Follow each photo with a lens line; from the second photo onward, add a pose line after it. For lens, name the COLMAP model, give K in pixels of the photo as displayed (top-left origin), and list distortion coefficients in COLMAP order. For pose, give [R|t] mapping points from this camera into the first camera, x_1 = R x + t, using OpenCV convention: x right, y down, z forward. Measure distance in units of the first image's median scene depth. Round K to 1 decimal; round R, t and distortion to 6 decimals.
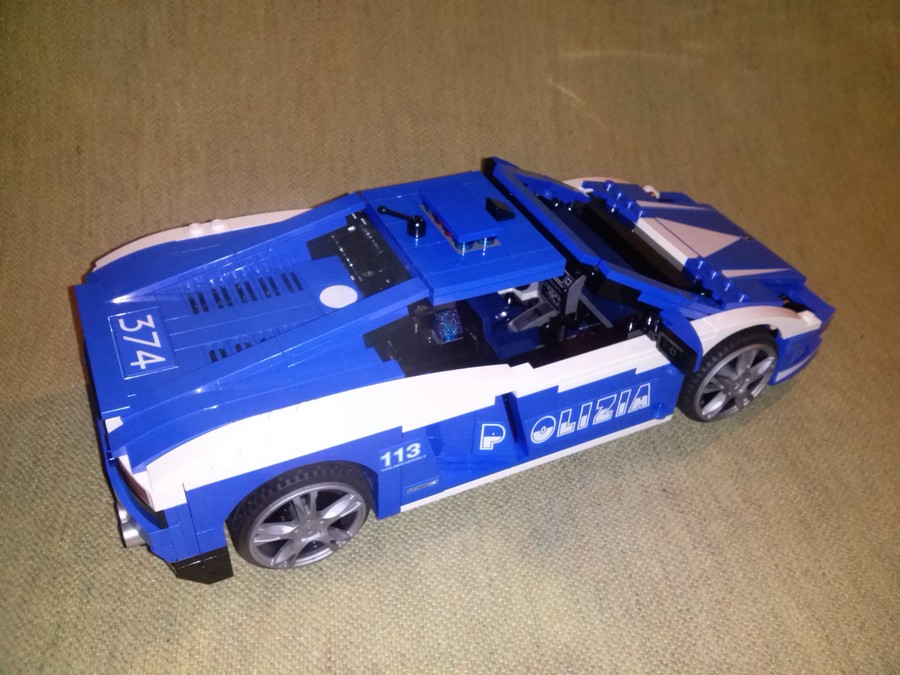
lens RADIAL K [[824.7, 0, 450.0], [0, 824.7, 337.5], [0, 0, 1]] dist [-0.052286, -0.000705]
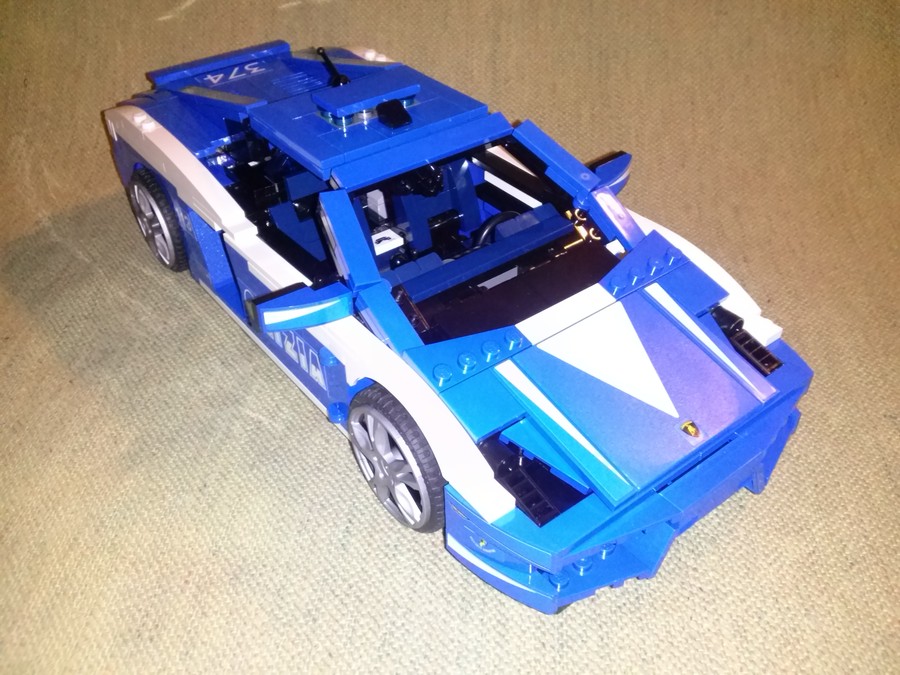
lens RADIAL K [[824.7, 0, 450.0], [0, 824.7, 337.5], [0, 0, 1]] dist [-0.052286, -0.000705]
pose [[0.971285, 0.082830, -0.223037, 0.343409], [-0.085655, 0.996320, -0.003005, 0.061127], [0.221968, 0.022023, 0.974805, 0.069701]]
